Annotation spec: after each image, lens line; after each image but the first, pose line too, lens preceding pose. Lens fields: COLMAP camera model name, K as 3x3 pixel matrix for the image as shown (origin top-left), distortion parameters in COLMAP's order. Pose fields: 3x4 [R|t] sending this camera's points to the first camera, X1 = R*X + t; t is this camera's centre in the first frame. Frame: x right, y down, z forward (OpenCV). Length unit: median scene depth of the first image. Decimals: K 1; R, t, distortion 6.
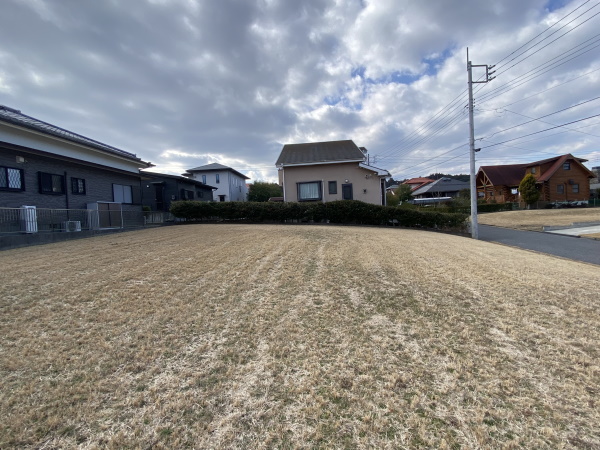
lens RADIAL K [[311.3, 0, 300.4], [0, 311.3, 222.8], [0, 0, 1]] dist [0.013367, -0.003909]
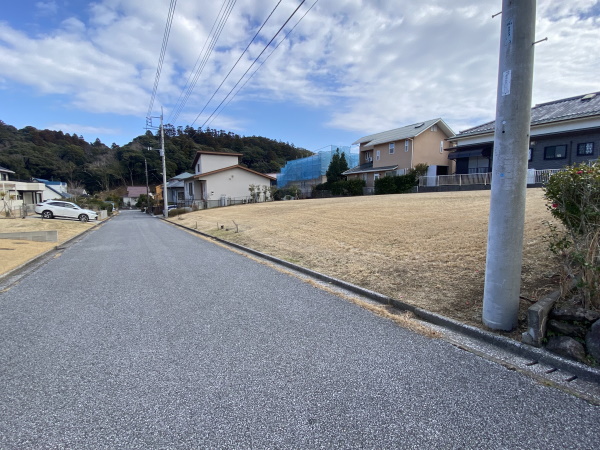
lens RADIAL K [[311.3, 0, 301.4], [0, 311.3, 224.5], [0, 0, 1]] dist [0.013367, -0.003909]
pose [[-0.872873, 0.109401, -0.475525, 0.722643], [0.041367, 0.987625, 0.151283, -0.039549], [0.486191, 0.112380, -0.866596, 1.174721]]
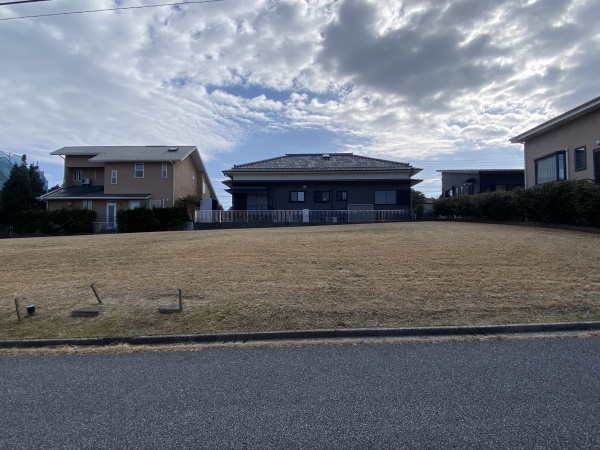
lens RADIAL K [[342.8, 0, 300.3], [0, 342.8, 227.1], [0, 0, 1]] dist [0.049042, 0.001015]
pose [[-0.031312, 0.034772, -0.998905, 0.821190], [-0.021241, 0.999146, 0.035446, -0.008749], [0.999284, 0.022328, -0.030547, 0.618023]]
